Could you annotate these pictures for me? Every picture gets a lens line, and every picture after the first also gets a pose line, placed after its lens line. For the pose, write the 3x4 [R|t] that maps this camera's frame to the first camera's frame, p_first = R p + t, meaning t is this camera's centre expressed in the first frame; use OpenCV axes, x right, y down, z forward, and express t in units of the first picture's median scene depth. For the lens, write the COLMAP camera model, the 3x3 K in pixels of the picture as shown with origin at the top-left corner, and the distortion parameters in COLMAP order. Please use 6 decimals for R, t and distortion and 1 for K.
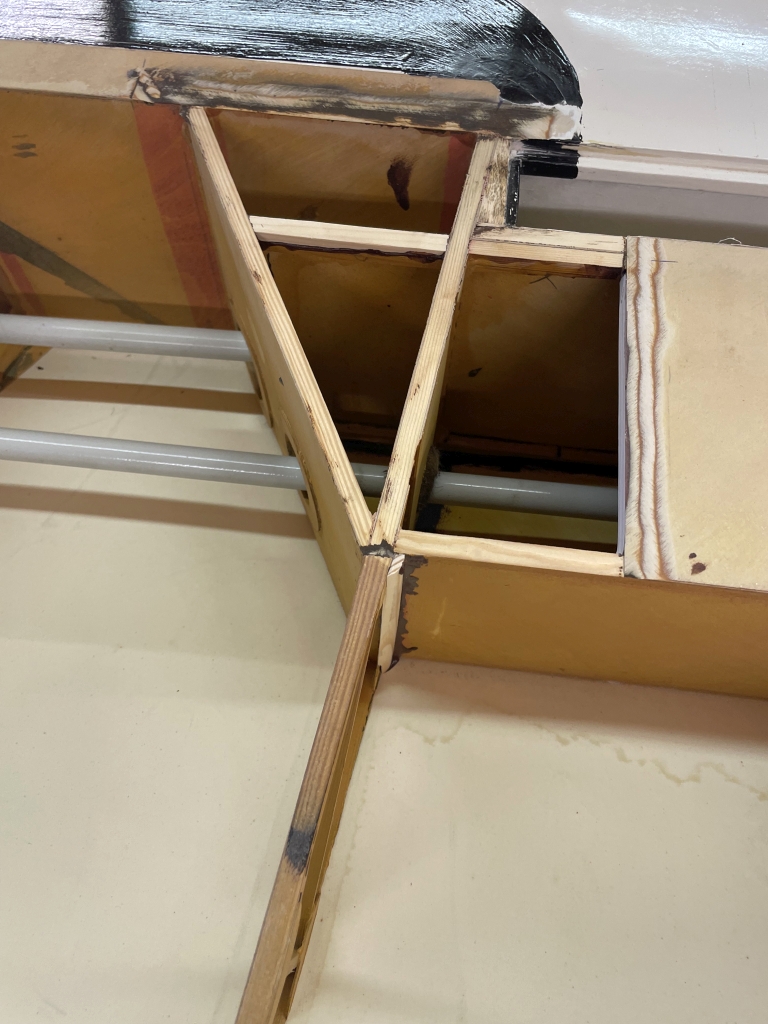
lens RADIAL K [[766.1, 0, 376.4], [0, 766.1, 504.9], [0, 0, 1]] dist [0.079081, -0.101503]
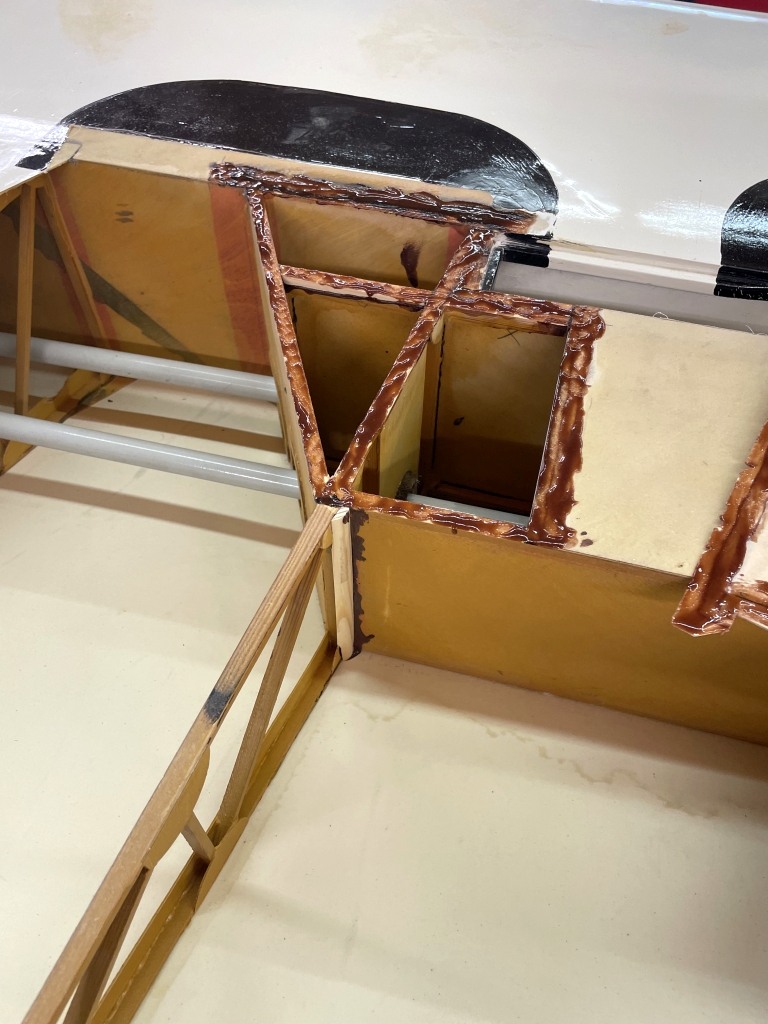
lens RADIAL K [[766.1, 0, 392.1], [0, 766.1, 520.5], [0, 0, 1]] dist [0.079081, -0.101503]
pose [[0.990488, 0.111524, -0.080597, 0.154455], [-0.124361, 0.976235, -0.177480, 0.220860], [0.058889, 0.185815, 0.980819, -0.146262]]
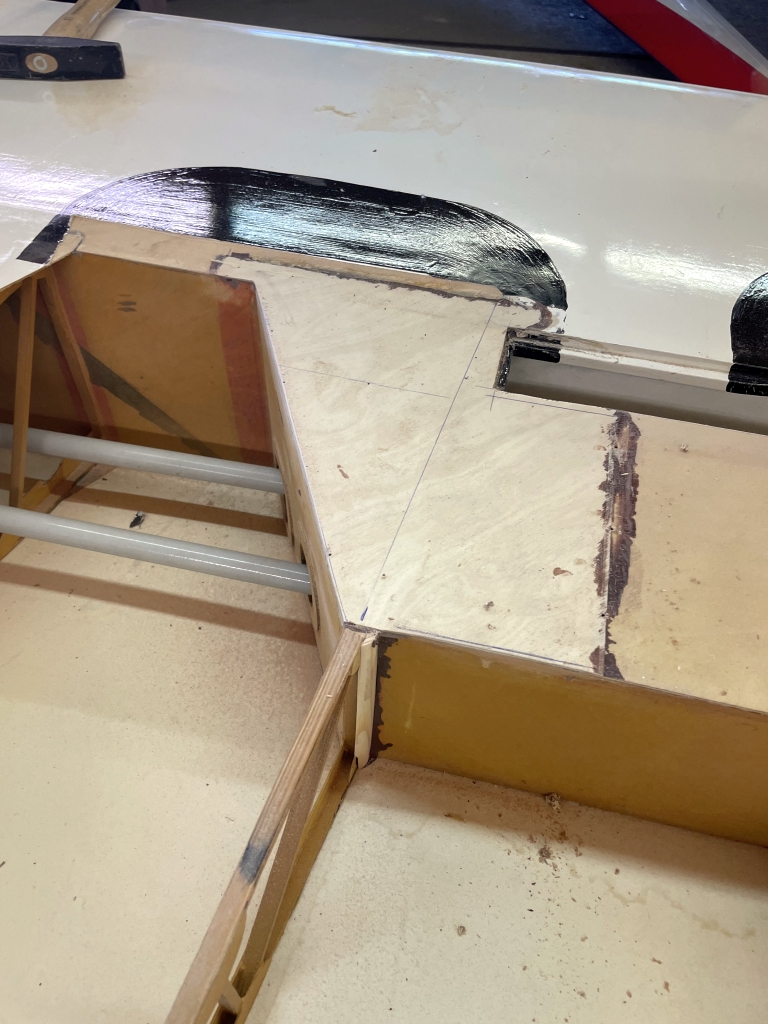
lens RADIAL K [[766.1, 0, 379.6], [0, 766.1, 512.5], [0, 0, 1]] dist [0.079081, -0.101503]
pose [[0.993484, 0.098266, -0.057739, 0.067214], [-0.108757, 0.968870, -0.222403, 0.113630], [0.034087, 0.227234, 0.973243, -0.148436]]
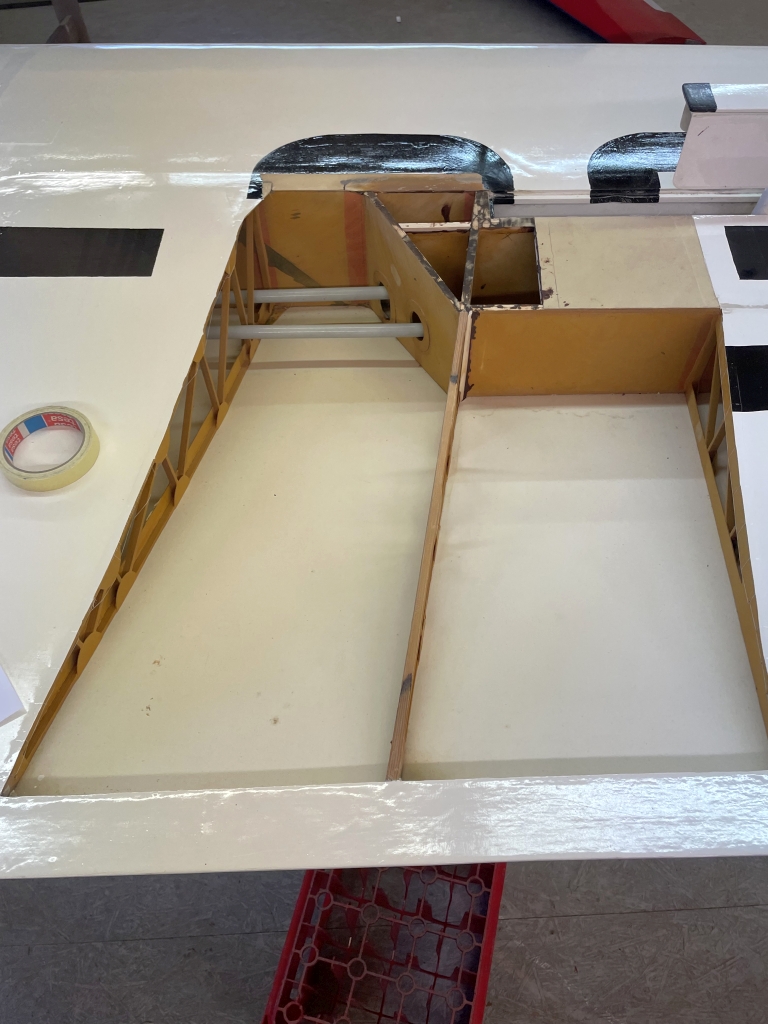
lens RADIAL K [[766.1, 0, 379.2], [0, 766.1, 518.1], [0, 0, 1]] dist [0.079081, -0.101503]
pose [[0.995225, -0.094221, 0.025473, -0.366036], [0.096970, 0.984187, -0.148234, 0.972964], [-0.011103, 0.149996, 0.988624, -1.433714]]
